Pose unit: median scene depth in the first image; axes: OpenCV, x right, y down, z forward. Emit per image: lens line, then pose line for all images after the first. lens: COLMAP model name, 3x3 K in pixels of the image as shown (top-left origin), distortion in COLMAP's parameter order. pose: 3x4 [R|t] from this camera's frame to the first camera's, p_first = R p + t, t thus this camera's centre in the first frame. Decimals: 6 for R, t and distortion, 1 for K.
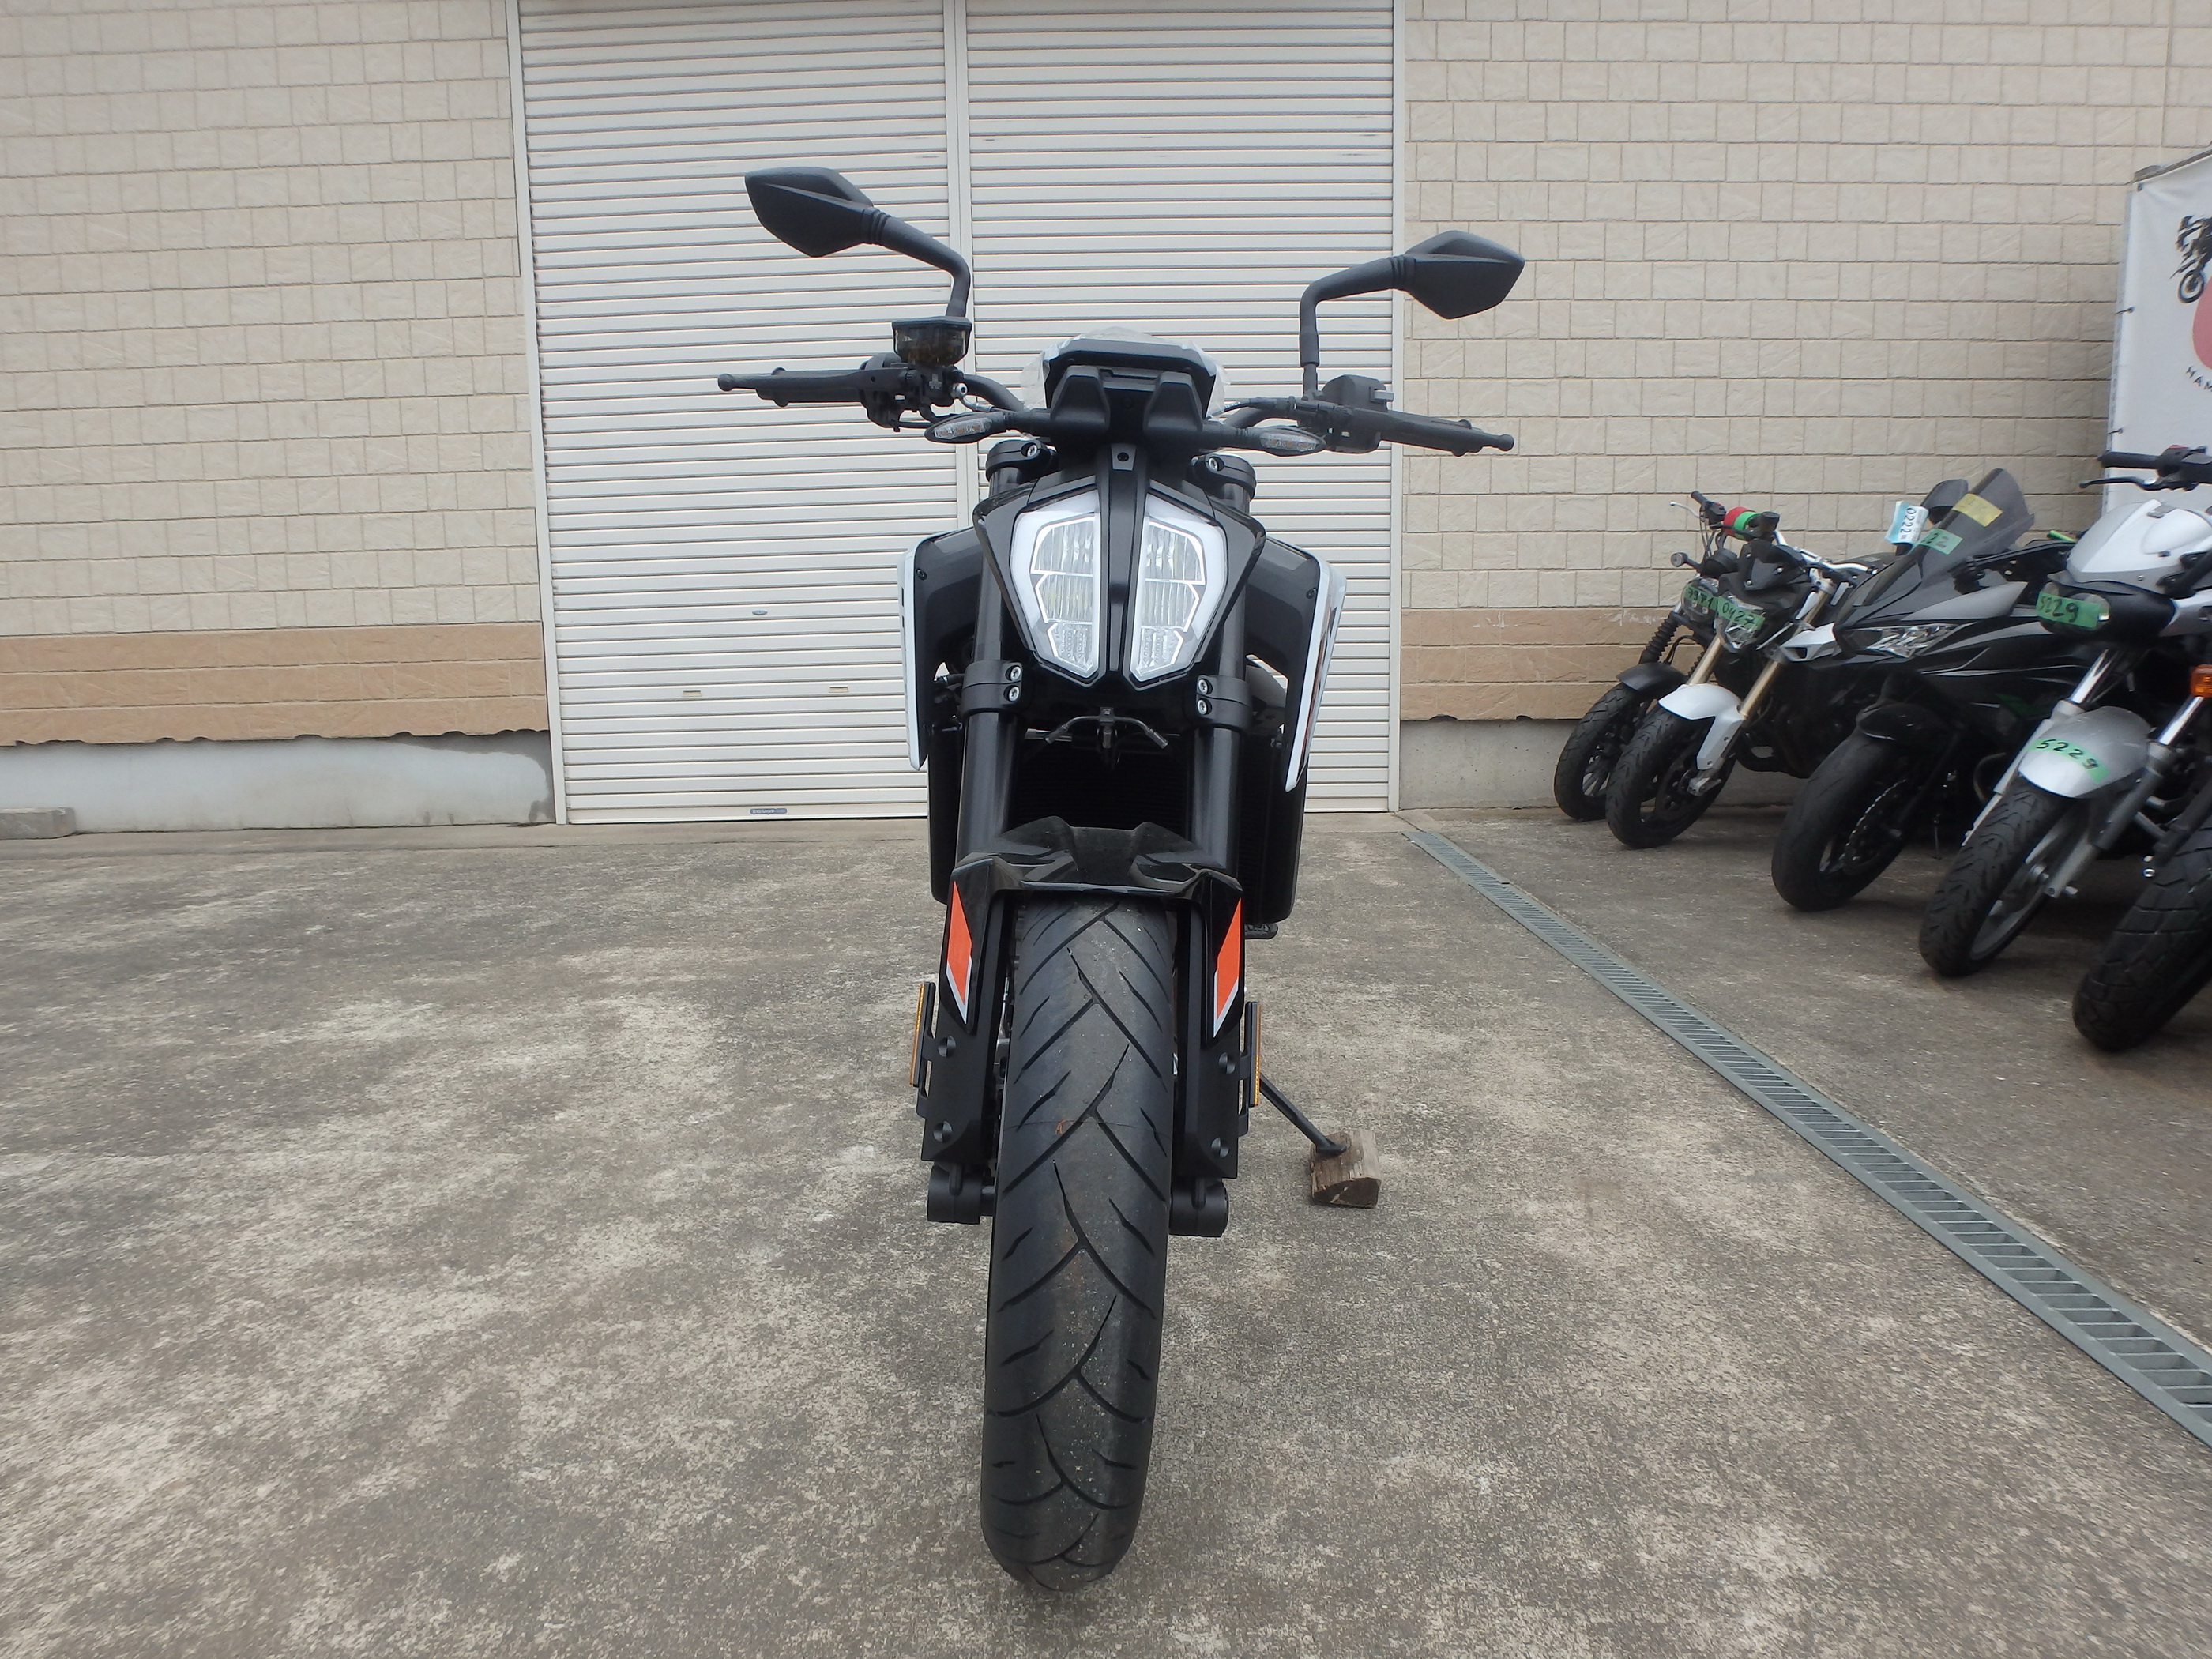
lens RADIAL K [[1369.3, 0, 1119.9], [0, 1369.3, 807.7], [0, 0, 1]] dist [-0.043667, 0.012624]
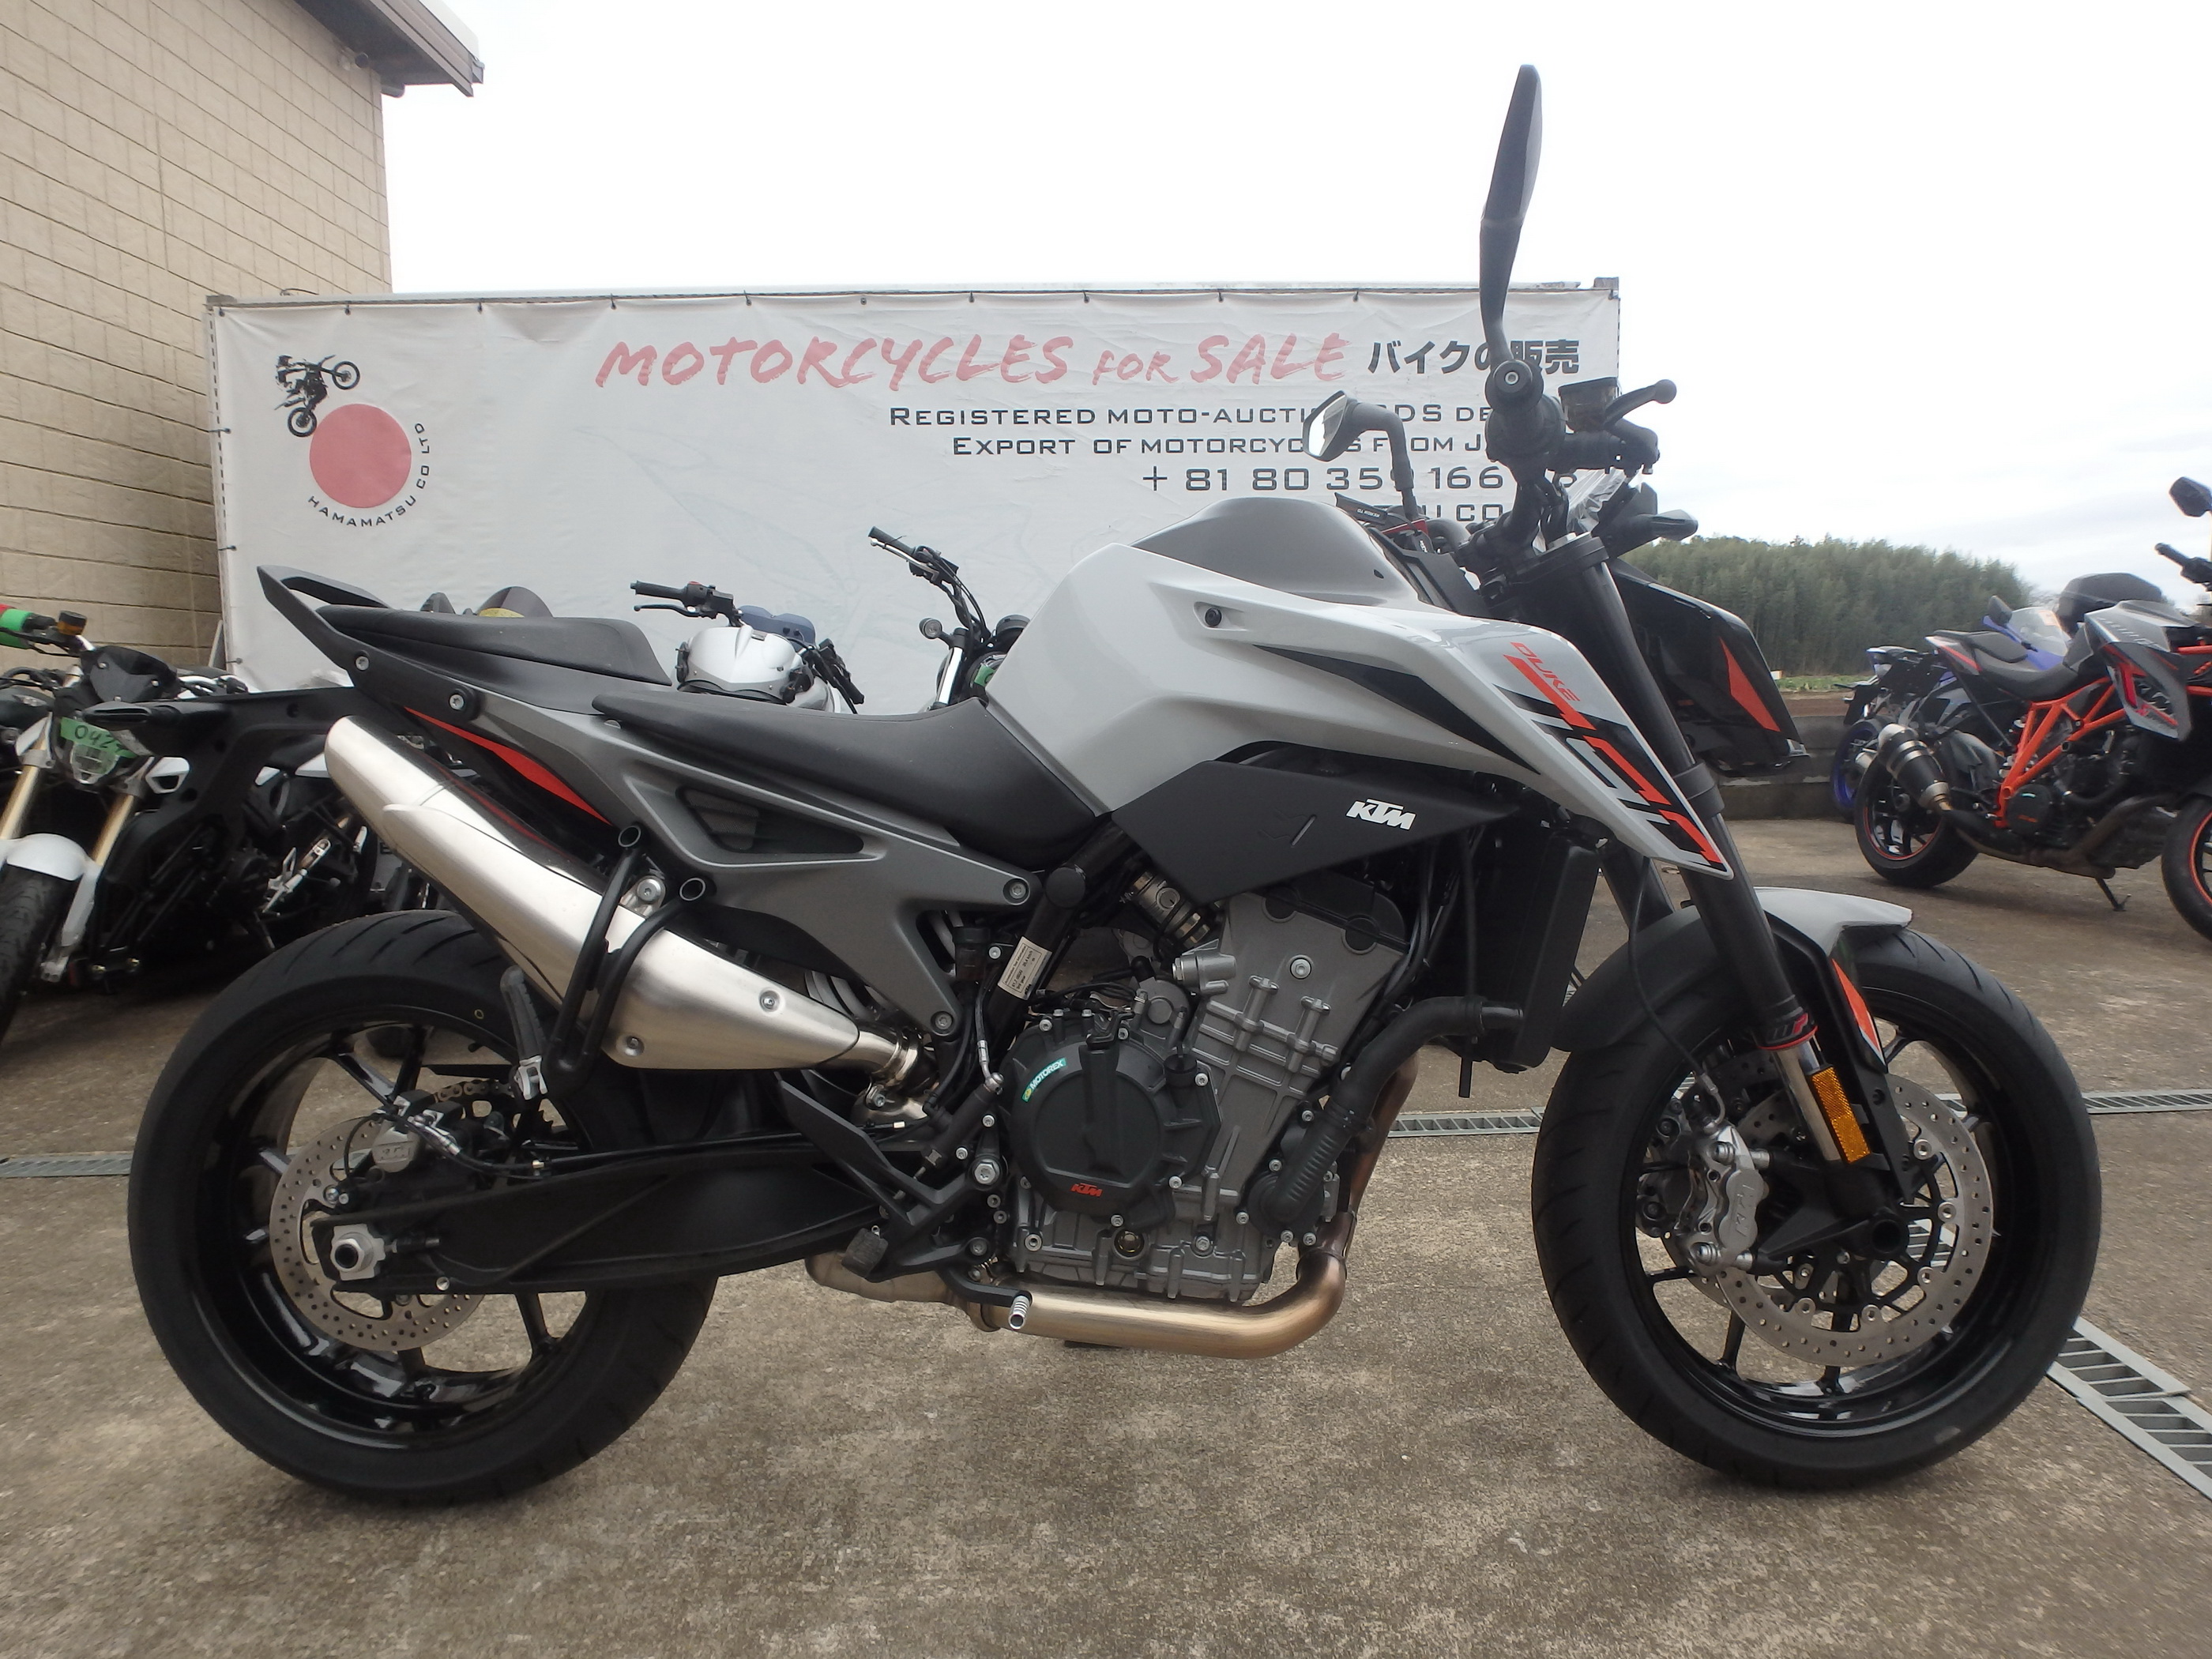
lens RADIAL K [[1369.3, 0, 1118.8], [0, 1369.3, 797.0], [0, 0, 1]] dist [-0.043667, 0.012624]
pose [[-0.005877, -0.071110, 0.997451, -0.331383], [0.166594, 0.983459, 0.071094, -0.067396], [-0.986008, 0.166587, 0.006067, 0.430109]]
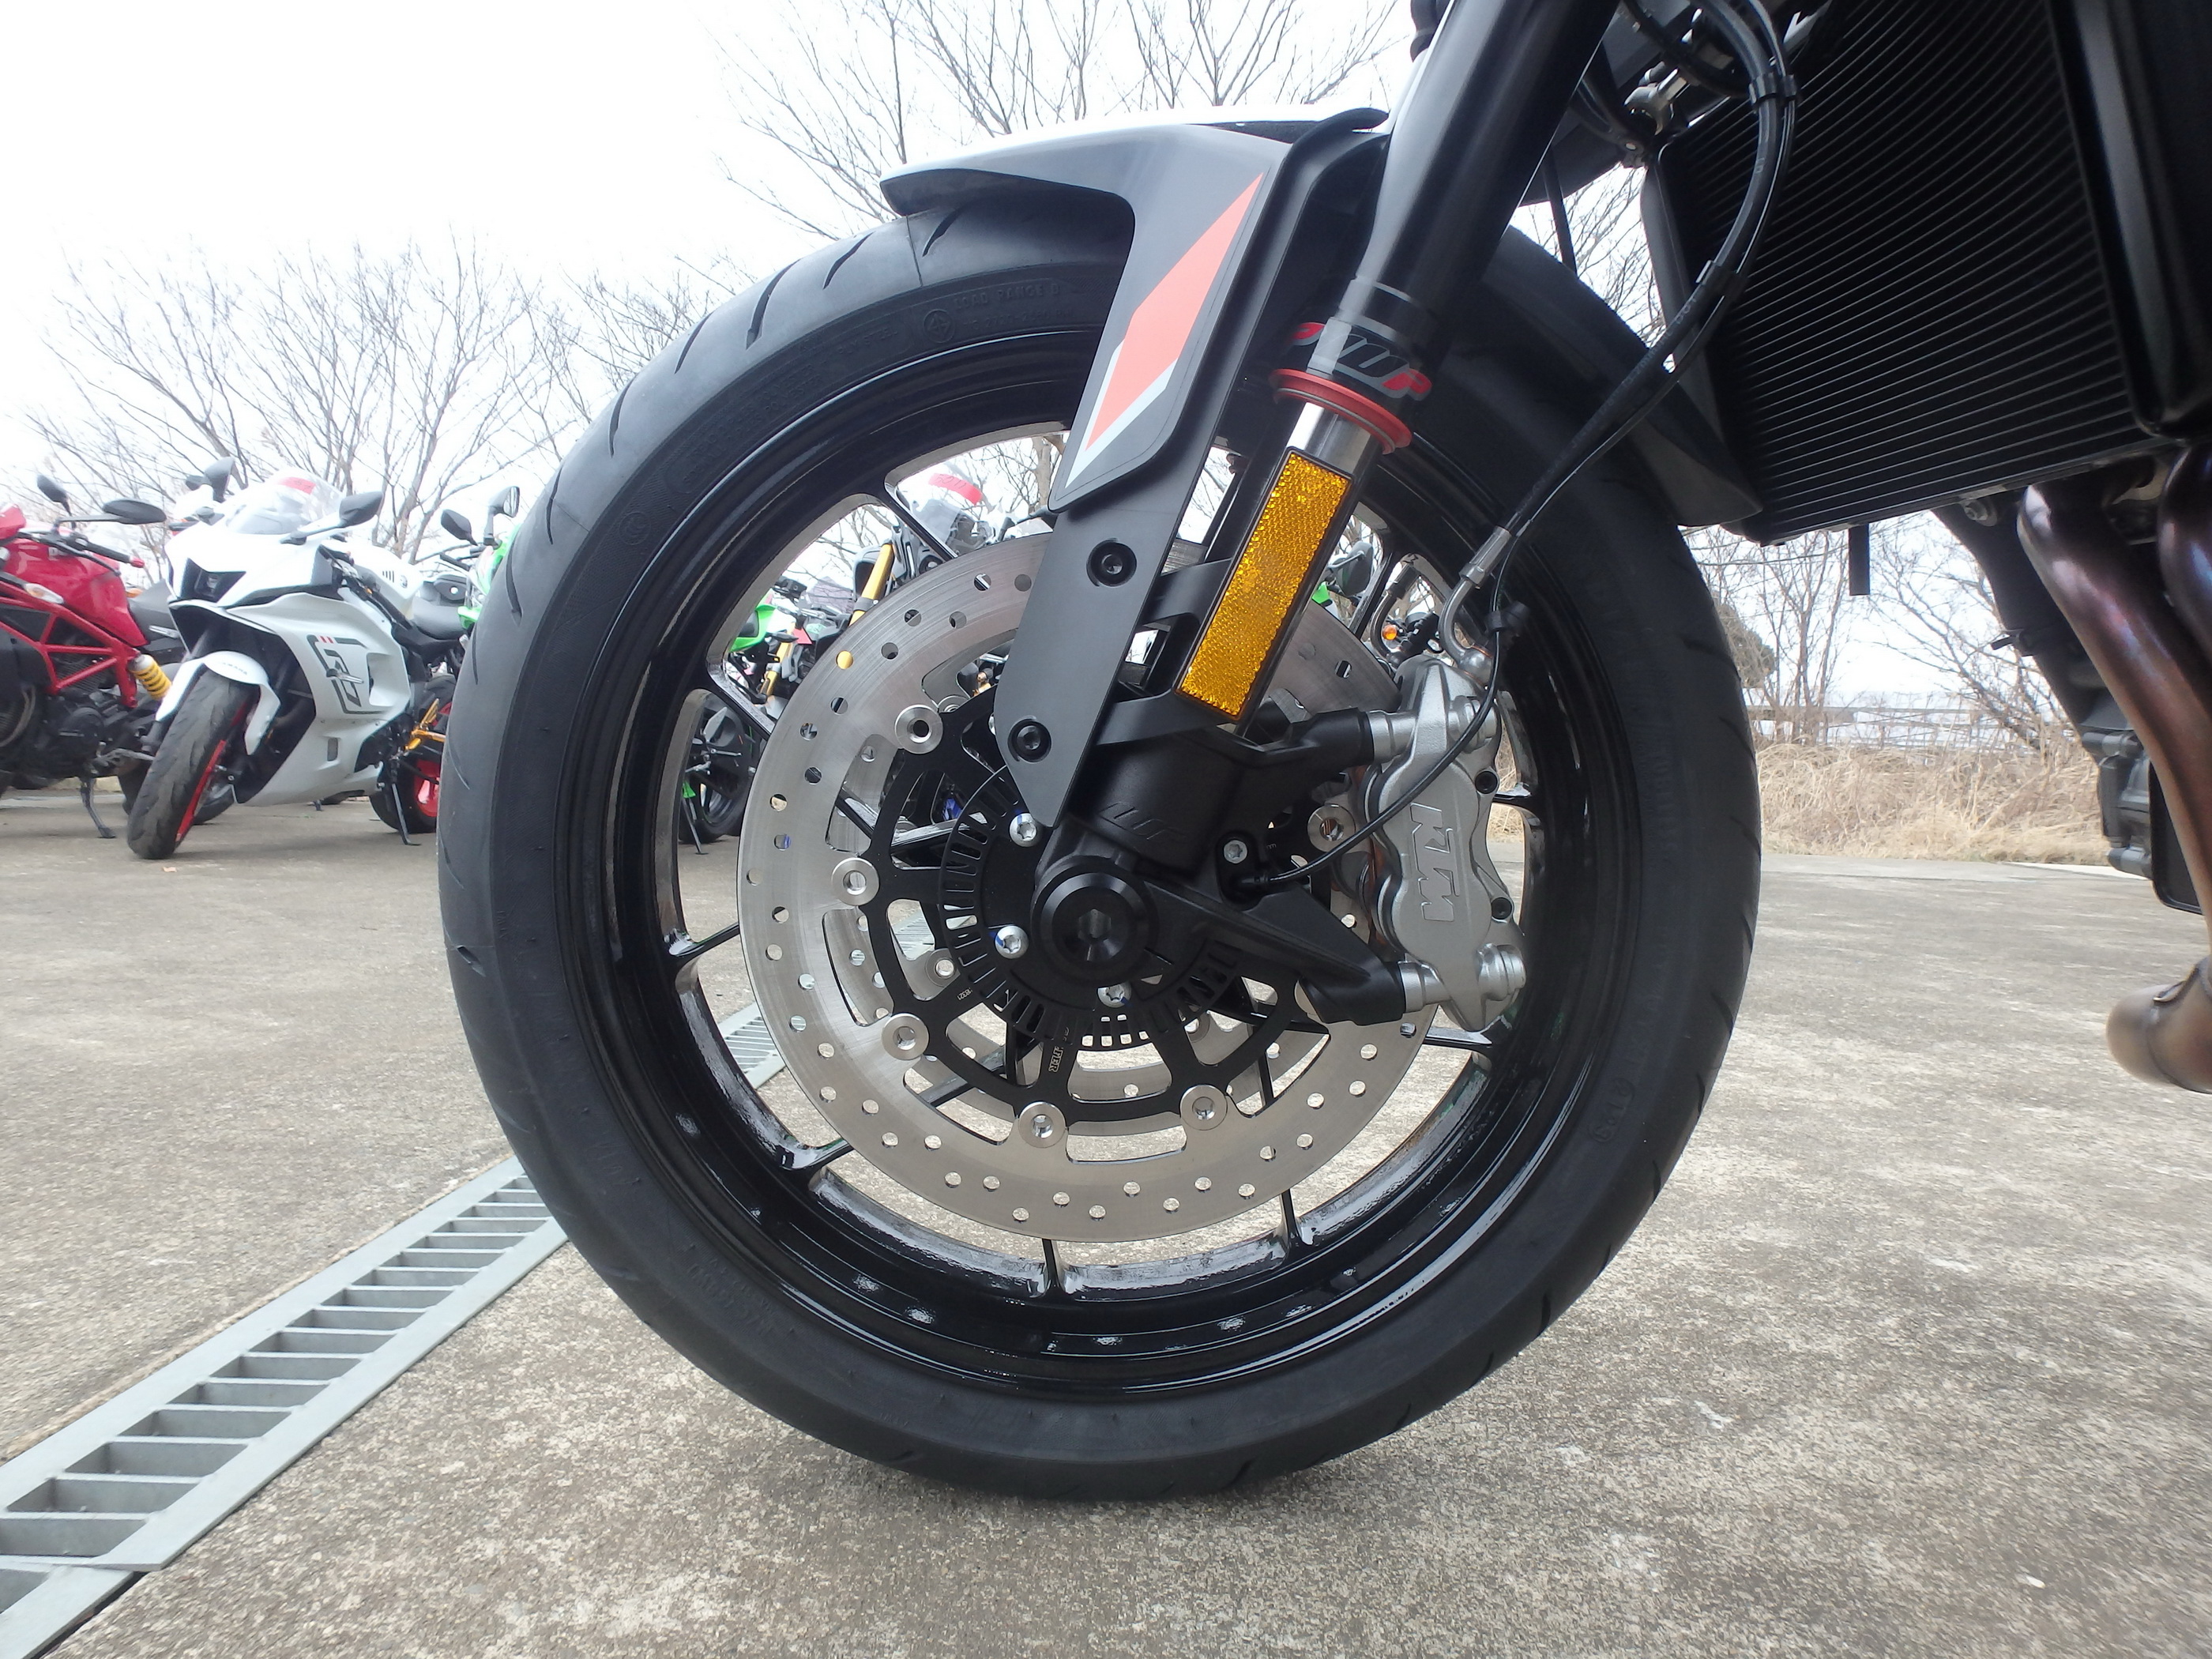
lens RADIAL K [[1369.3, 0, 1118.3], [0, 1369.3, 809.2], [0, 0, 1]] dist [-0.043667, 0.012624]
pose [[-0.023913, 0.048020, -0.998560, 0.138183], [-0.180697, 0.982187, 0.051560, 0.067601], [0.983248, 0.181669, -0.014810, 0.282594]]
